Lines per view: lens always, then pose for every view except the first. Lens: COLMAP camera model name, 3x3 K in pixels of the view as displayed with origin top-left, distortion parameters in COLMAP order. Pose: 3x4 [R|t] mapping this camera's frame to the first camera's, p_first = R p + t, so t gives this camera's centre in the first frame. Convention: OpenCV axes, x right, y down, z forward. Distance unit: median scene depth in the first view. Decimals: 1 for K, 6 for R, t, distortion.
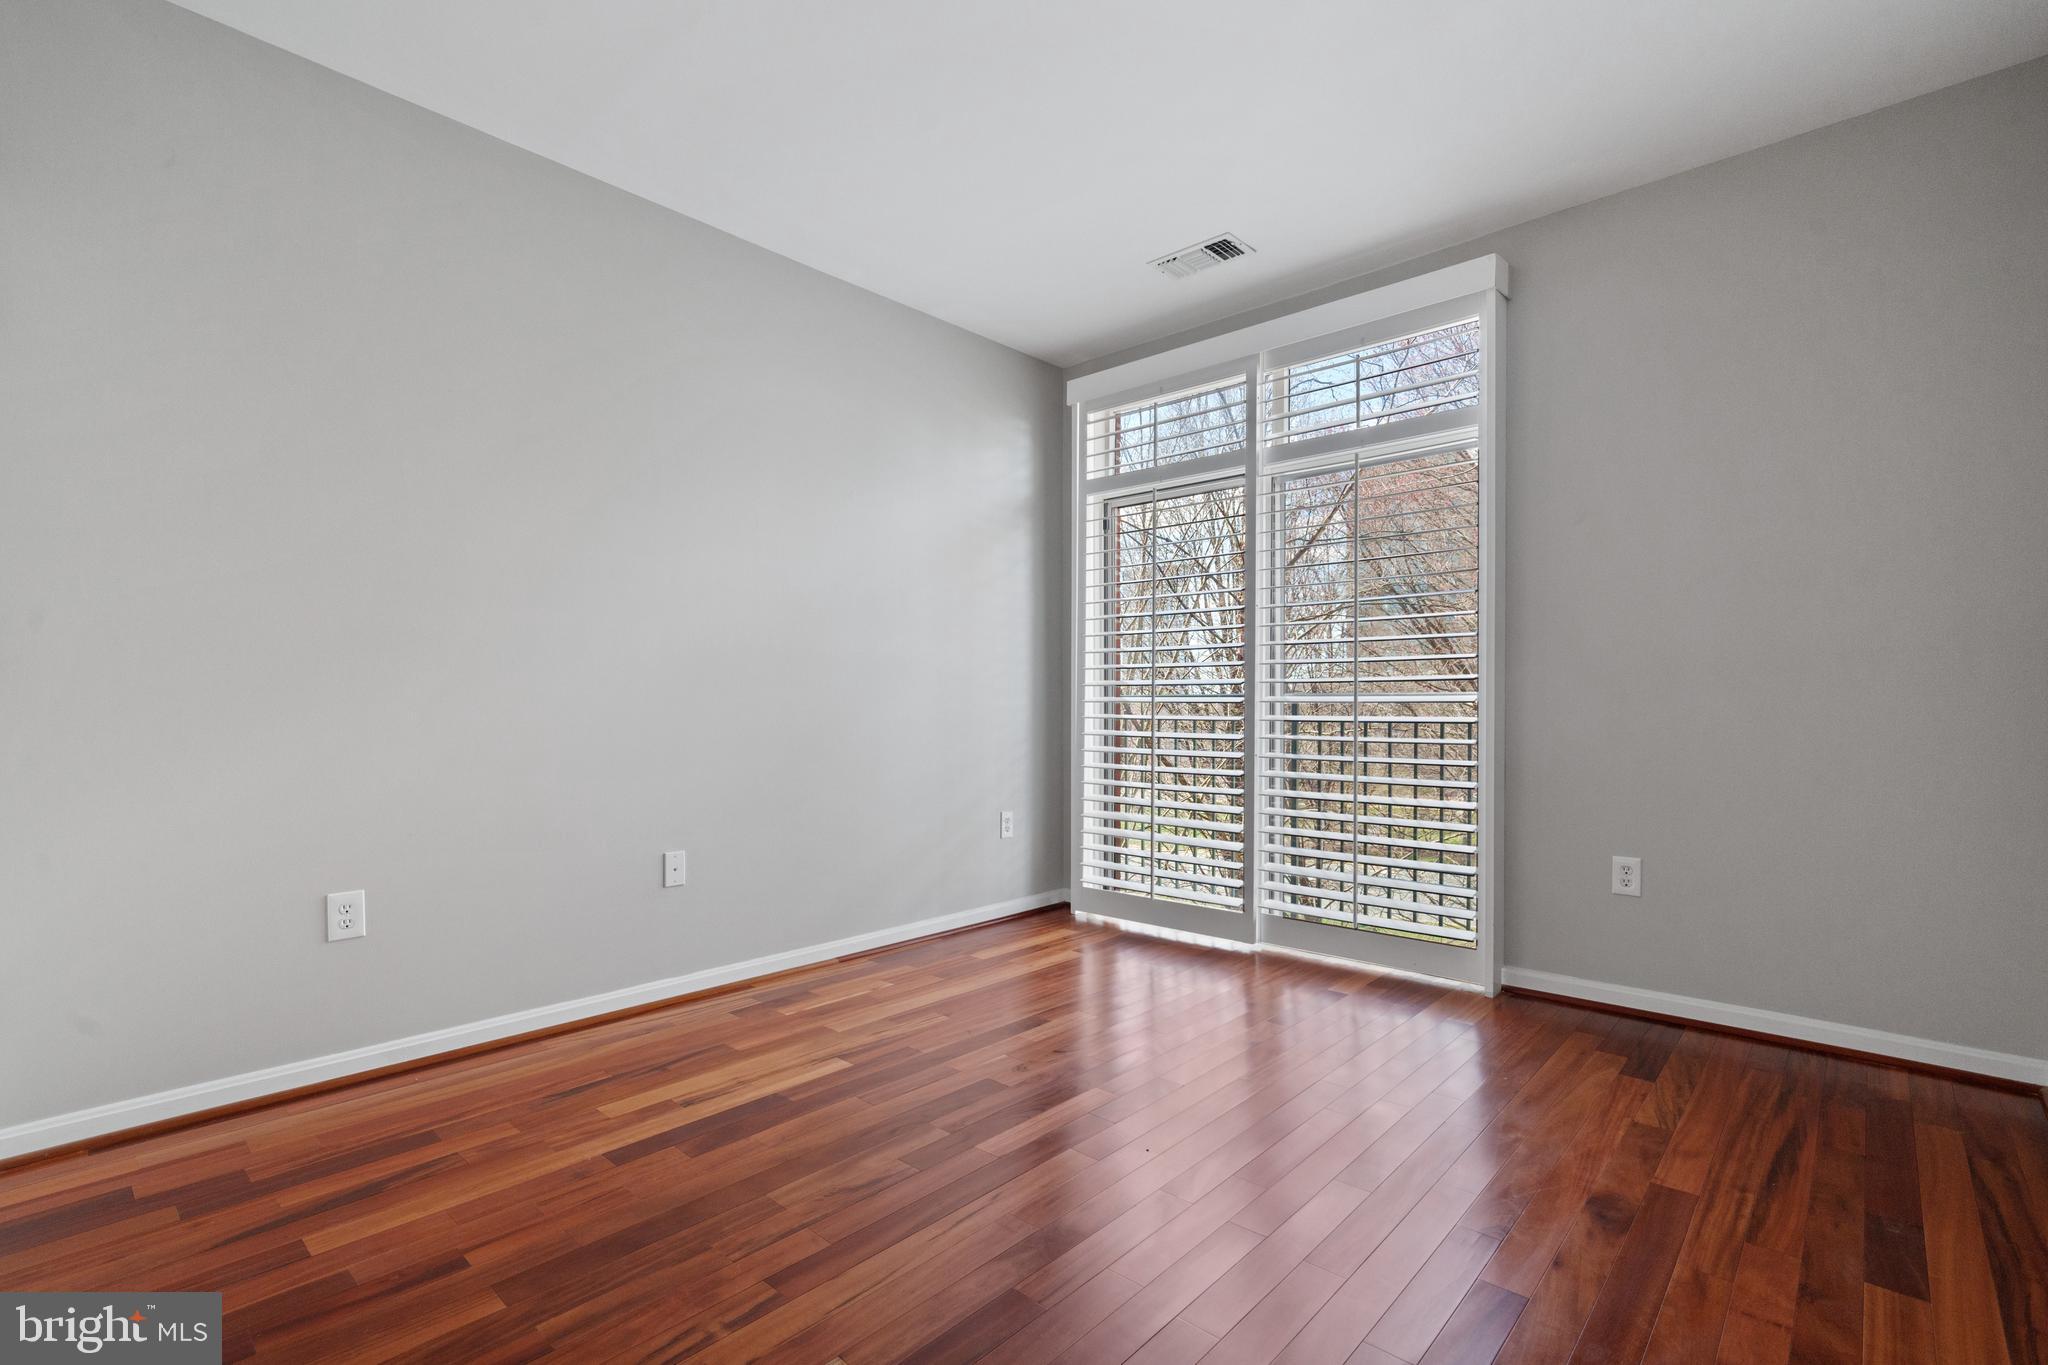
lens RADIAL K [[924.7, 0, 1030.7], [0, 924.7, 691.9], [0, 0, 1]] dist [0.000640, -0.000844]
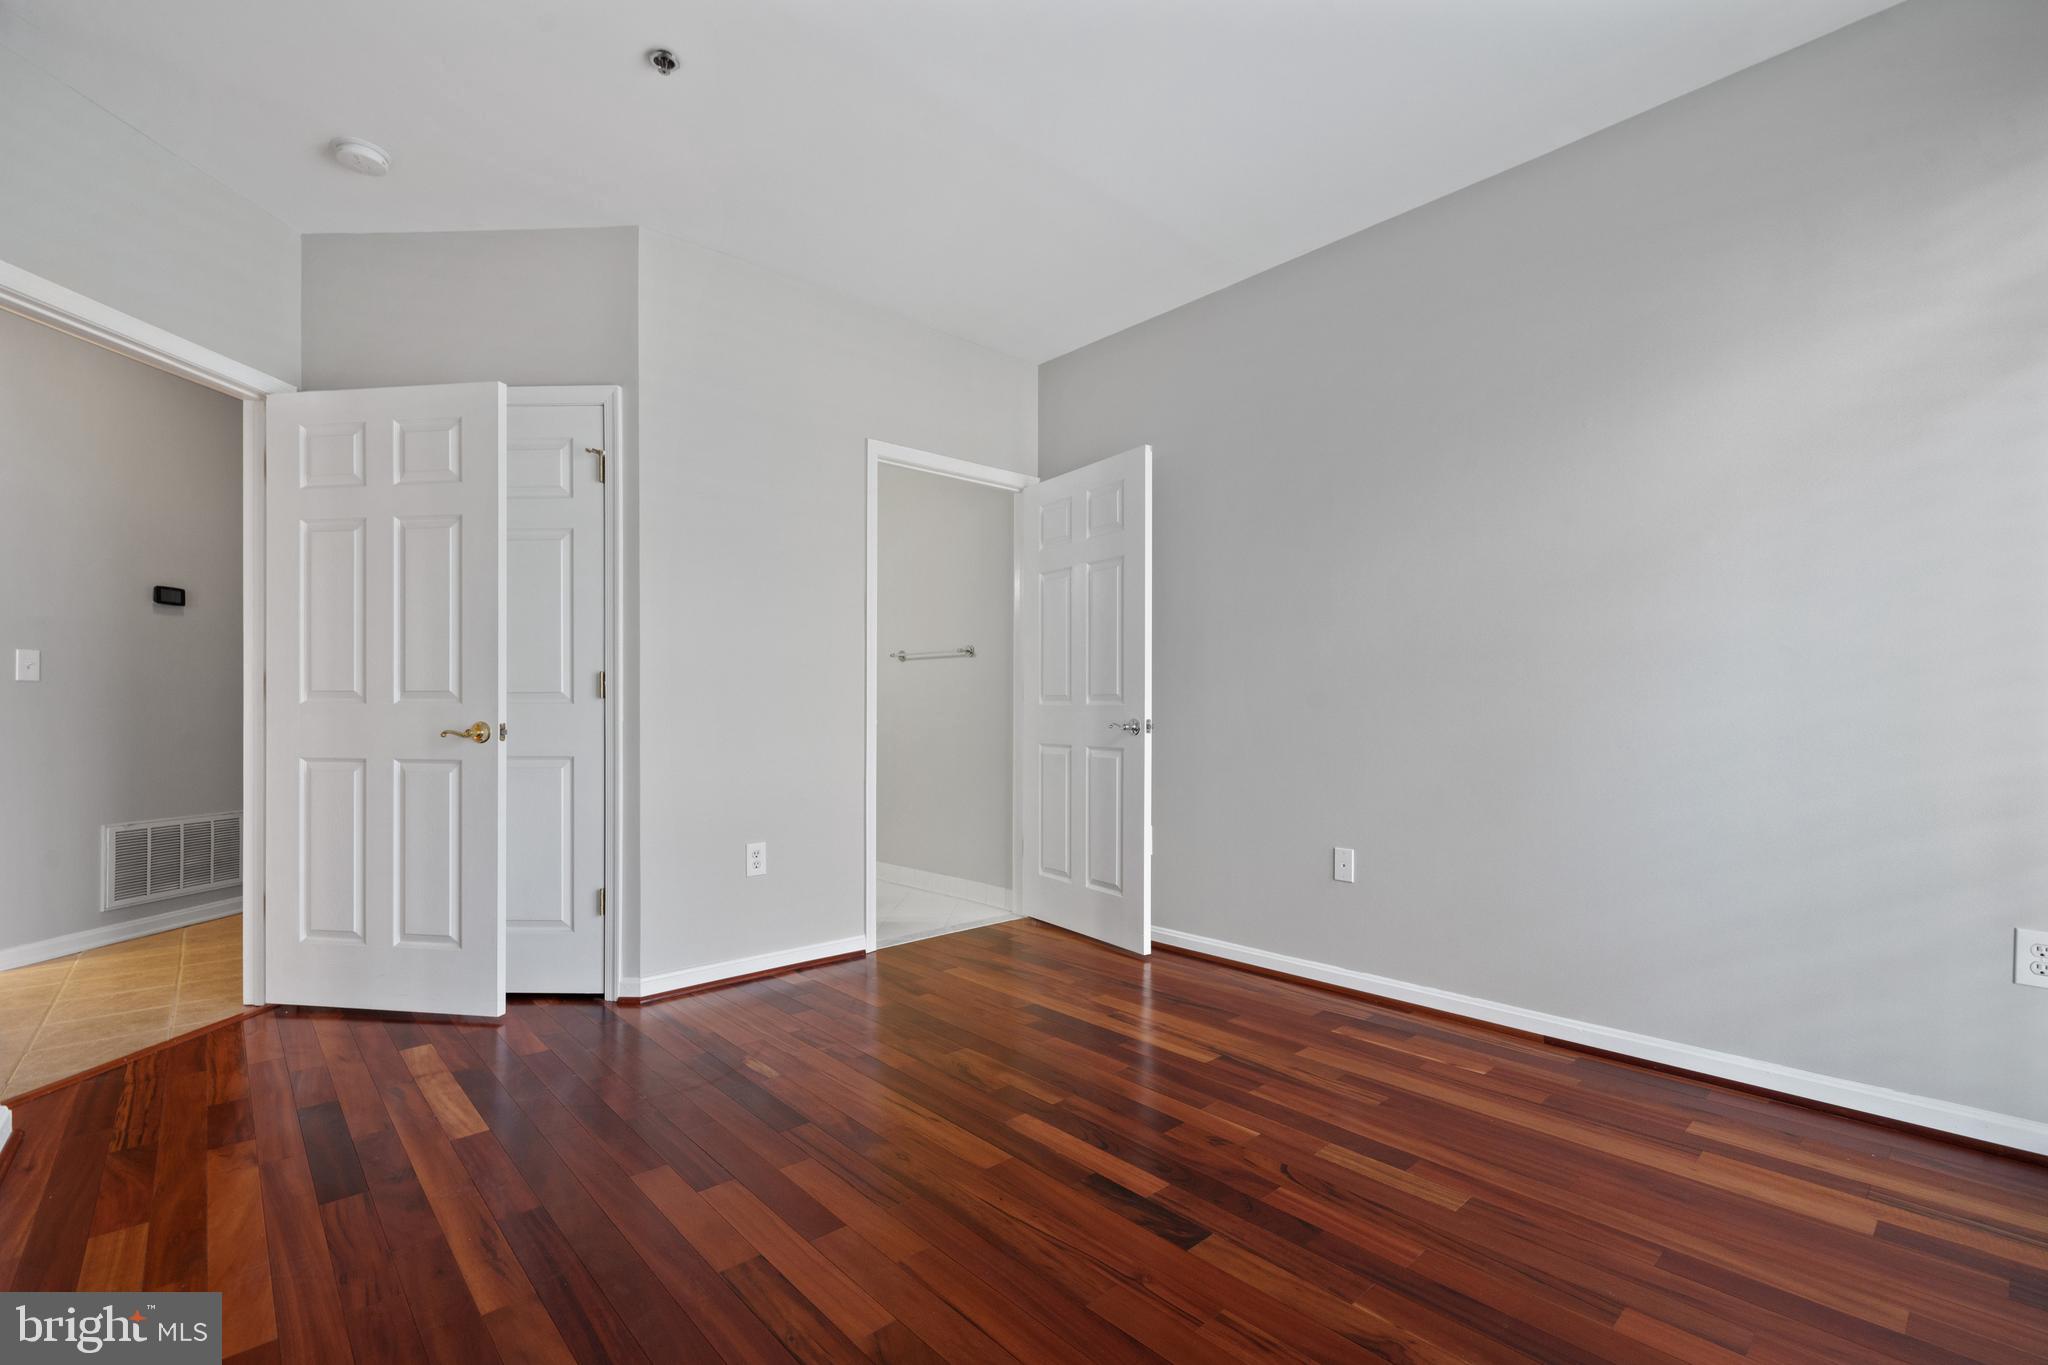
lens RADIAL K [[924.7, 0, 1031.0], [0, 924.7, 694.5], [0, 0, 1]] dist [0.000640, -0.000844]
pose [[-0.092533, -0.012795, -0.995627, 0.728979], [0.017051, 0.999750, -0.014433, 0.007073], [0.995564, -0.018312, -0.092292, 0.783488]]
